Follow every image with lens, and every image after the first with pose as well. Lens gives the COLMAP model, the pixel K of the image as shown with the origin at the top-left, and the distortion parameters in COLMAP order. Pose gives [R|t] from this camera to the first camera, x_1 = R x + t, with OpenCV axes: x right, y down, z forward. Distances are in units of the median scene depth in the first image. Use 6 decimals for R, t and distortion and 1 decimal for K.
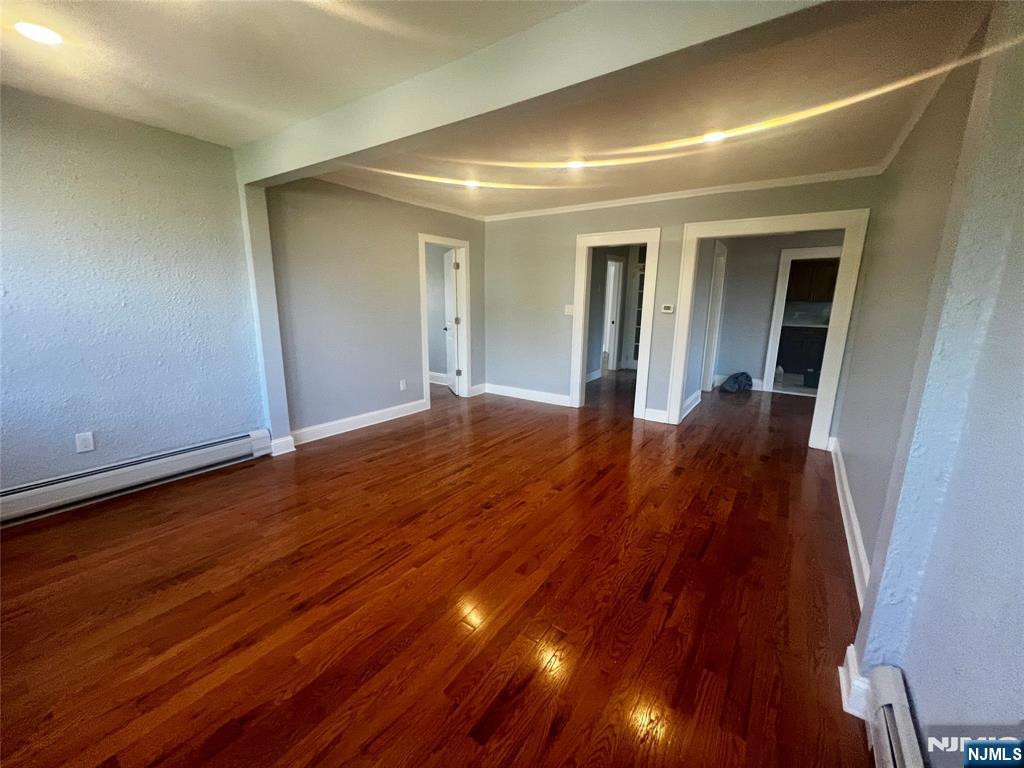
lens RADIAL K [[408.5, 0, 509.6], [0, 408.5, 385.4], [0, 0, 1]] dist [-0.000881, 0.000362]
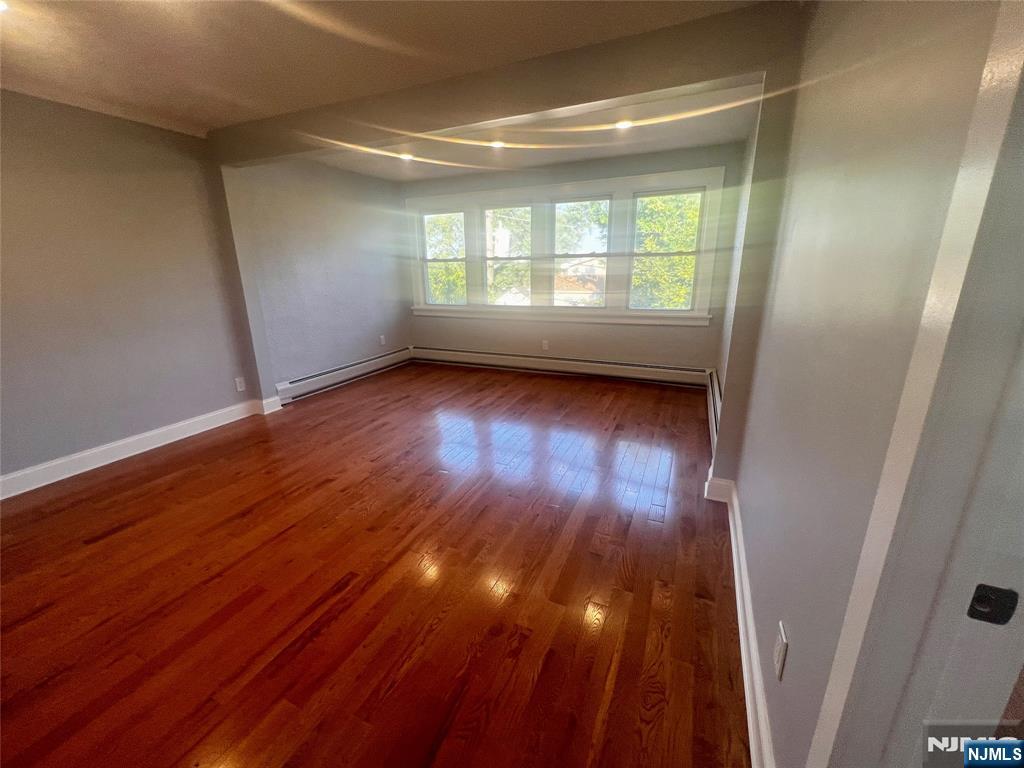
lens RADIAL K [[408.5, 0, 506.3], [0, 408.5, 382.0], [0, 0, 1]] dist [-0.000881, 0.000362]
pose [[-0.983860, 0.050295, -0.171727, -0.111503], [-0.034552, 0.888230, 0.458098, -0.323851], [0.175573, 0.456638, -0.872156, 1.560288]]
